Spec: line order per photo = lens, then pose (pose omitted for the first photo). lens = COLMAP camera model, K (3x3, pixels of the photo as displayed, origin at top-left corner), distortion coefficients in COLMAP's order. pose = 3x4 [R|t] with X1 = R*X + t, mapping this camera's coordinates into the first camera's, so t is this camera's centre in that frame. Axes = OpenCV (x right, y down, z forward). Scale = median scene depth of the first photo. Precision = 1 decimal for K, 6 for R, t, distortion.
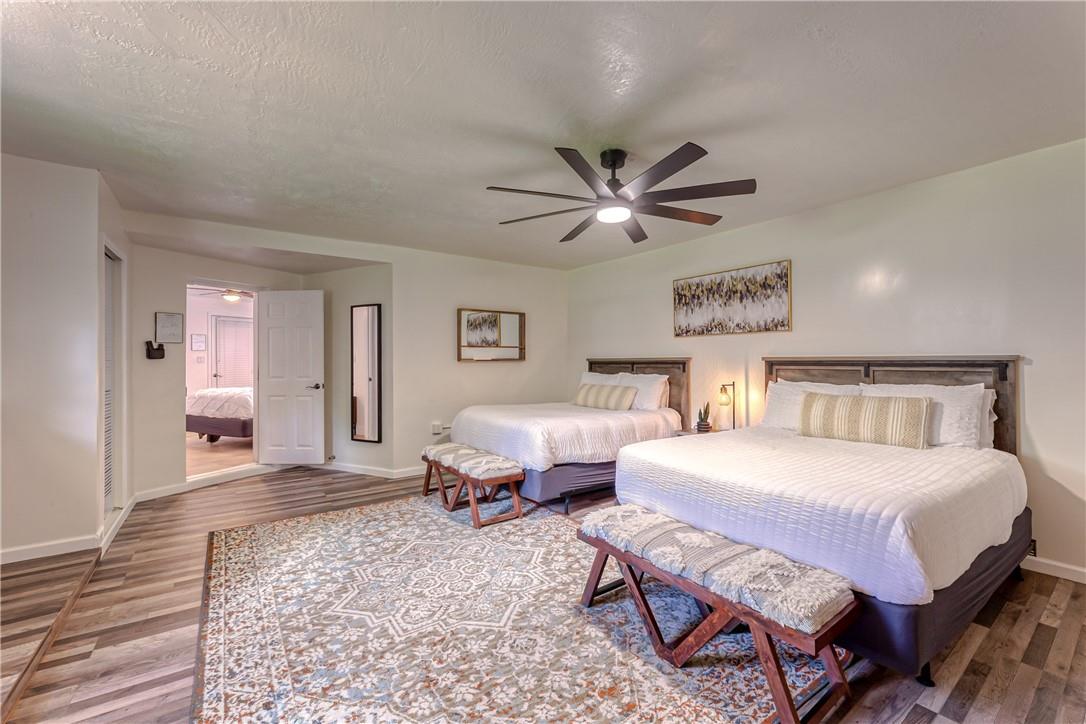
lens RADIAL K [[441.1, 0, 543.0], [0, 441.1, 362.0], [0, 0, 1]] dist [0.007232, -0.000218]
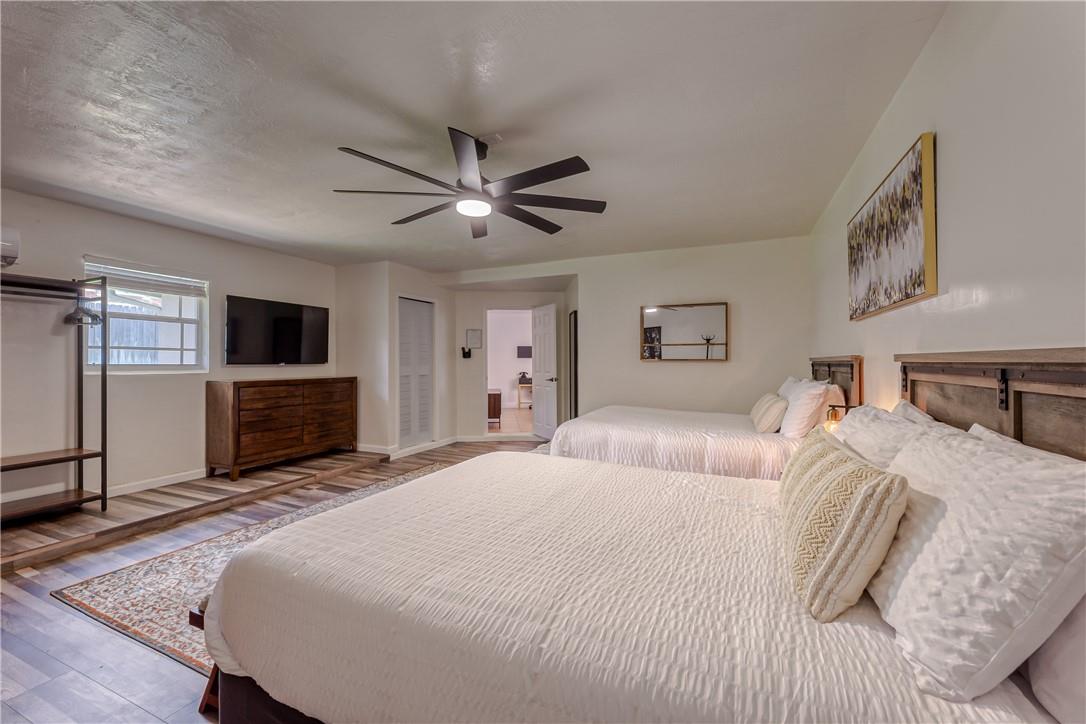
lens RADIAL K [[443.7, 0, 543.0], [0, 443.7, 362.0], [0, 0, 1]] dist [0.000055, -0.000110]
pose [[0.505822, 0.008651, -0.862594, 0.978245], [-0.010210, 0.999940, 0.004041, -0.000943], [0.862577, 0.006763, 0.505880, 0.580167]]
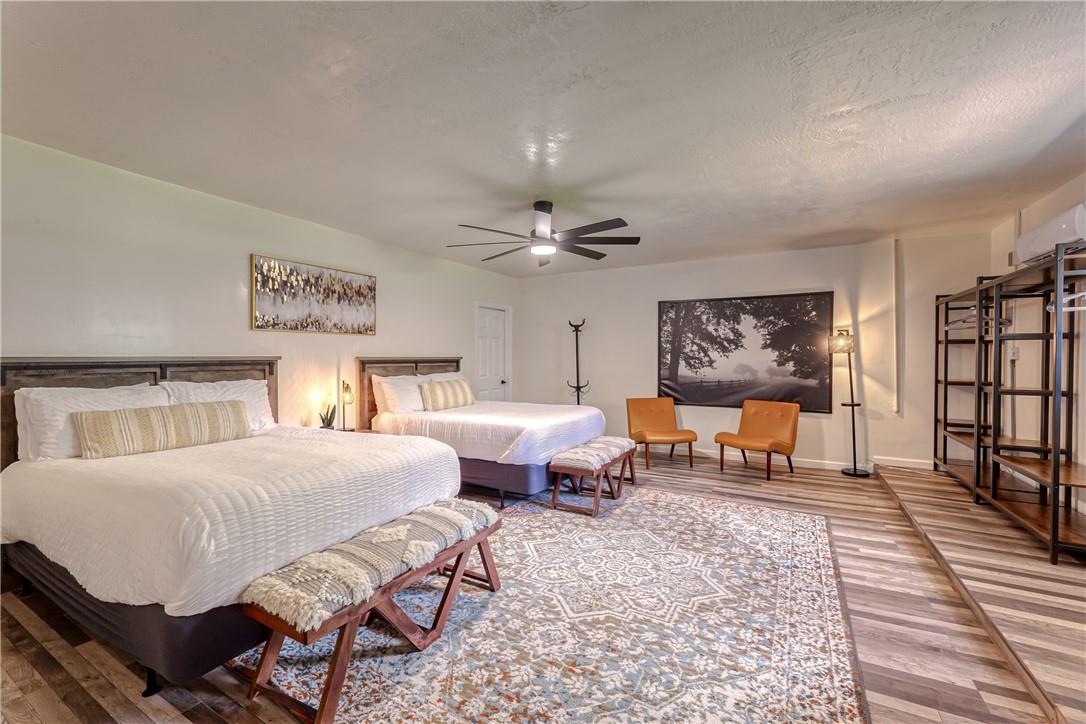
lens RADIAL K [[441.1, 0, 543.0], [0, 441.1, 362.0], [0, 0, 1]] dist [0.007232, -0.000218]
pose [[-0.412680, -0.000547, 0.910876, -0.969435], [0.012359, 0.999904, 0.006200, 0.001358], [-0.910792, 0.013816, -0.412633, 1.414504]]
